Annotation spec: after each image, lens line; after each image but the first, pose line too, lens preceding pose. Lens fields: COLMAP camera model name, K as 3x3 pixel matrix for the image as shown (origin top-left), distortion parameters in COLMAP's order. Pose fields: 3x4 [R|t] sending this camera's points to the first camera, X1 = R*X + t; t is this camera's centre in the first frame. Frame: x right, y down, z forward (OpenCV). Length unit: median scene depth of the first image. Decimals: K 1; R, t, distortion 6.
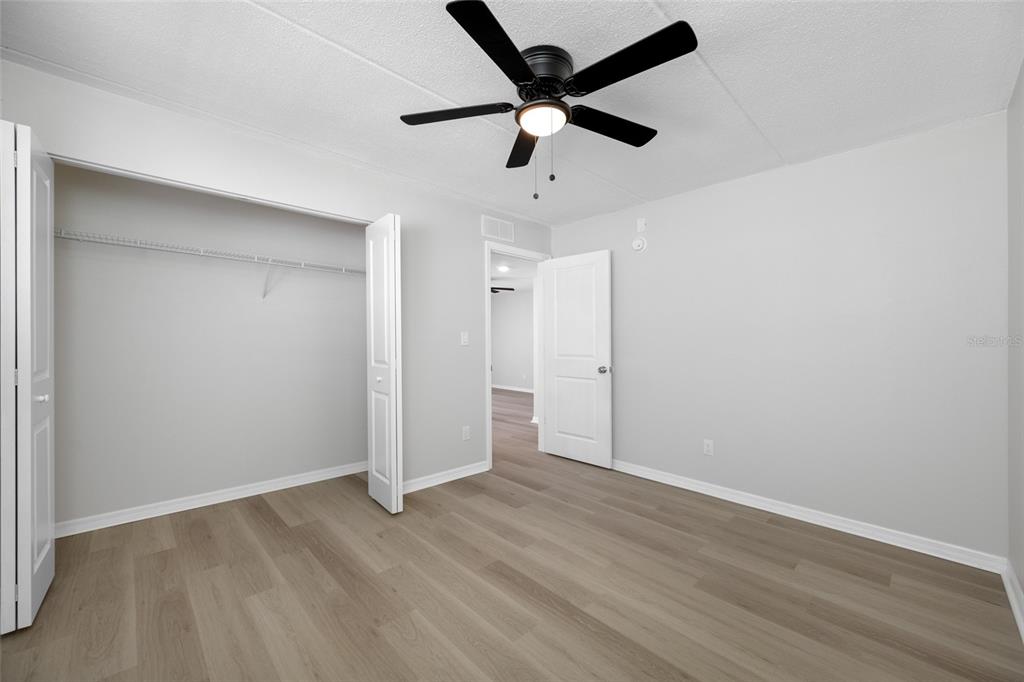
lens RADIAL K [[402.2, 0, 516.1], [0, 402.2, 342.1], [0, 0, 1]] dist [0.002488, 0.000158]
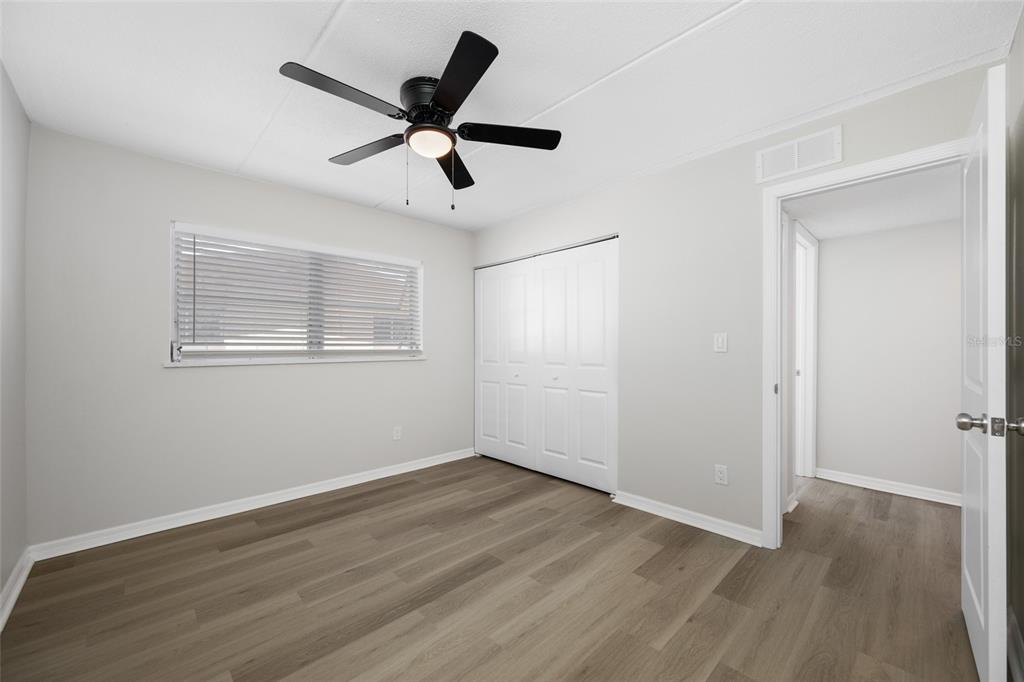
lens RADIAL K [[402.2, 0, 508.1], [0, 402.2, 348.5], [0, 0, 1]] dist [0.002488, 0.000158]
pose [[-0.009969, -0.007201, -0.999924, 0.929076], [0.007276, 0.999947, -0.007273, 0.007312], [0.999924, -0.007348, -0.009916, 0.973603]]
